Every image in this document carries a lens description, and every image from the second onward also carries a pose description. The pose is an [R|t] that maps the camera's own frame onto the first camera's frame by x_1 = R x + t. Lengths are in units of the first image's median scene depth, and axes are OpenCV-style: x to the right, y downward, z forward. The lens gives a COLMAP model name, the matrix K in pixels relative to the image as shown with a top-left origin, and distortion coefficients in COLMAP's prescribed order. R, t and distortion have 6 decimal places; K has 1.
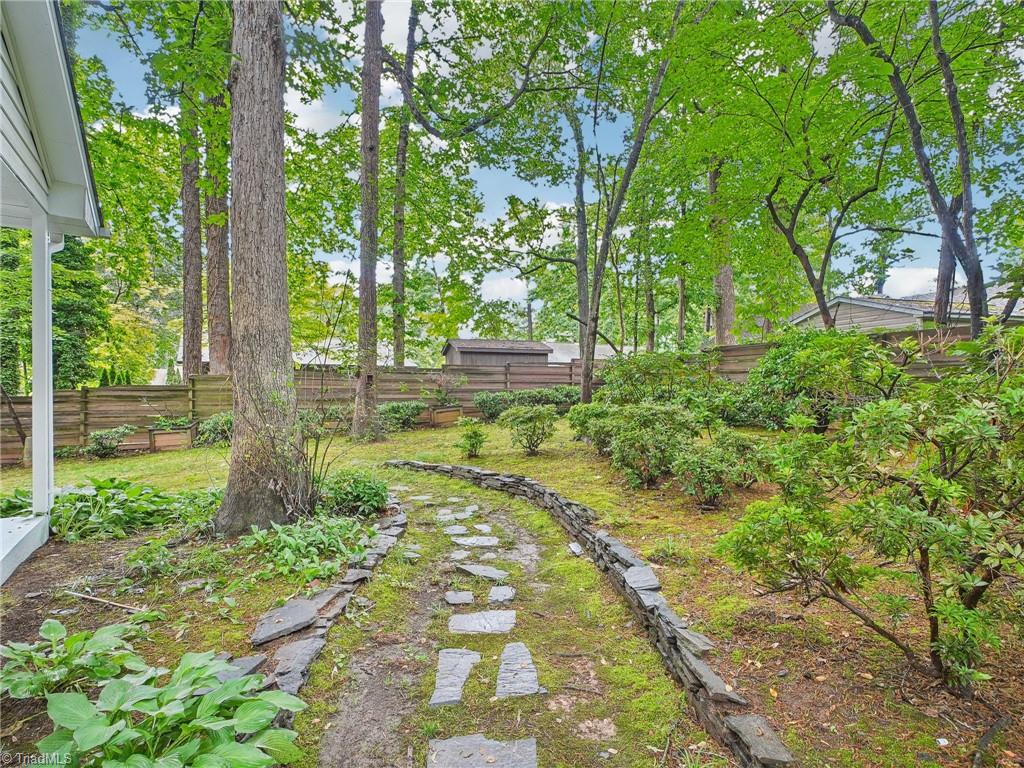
lens RADIAL K [[492.6, 0, 512.2], [0, 492.6, 387.4], [0, 0, 1]] dist [-0.002324, 0.000644]
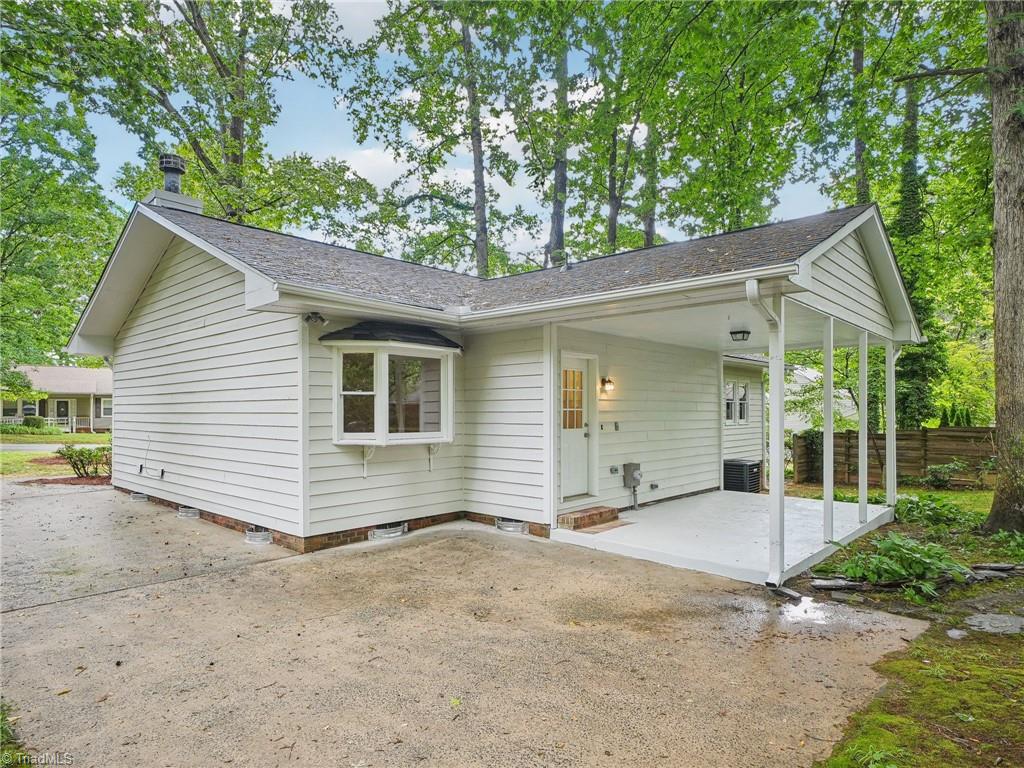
lens RADIAL K [[606.9, 0, 513.6], [0, 606.9, 394.6], [0, 0, 1]] dist [-0.009071, -0.001950]
pose [[0.240414, -0.025091, -0.970346, 0.321397], [-0.013350, 0.999486, -0.029152, -0.025240], [0.970579, 0.019962, 0.239955, -0.325367]]
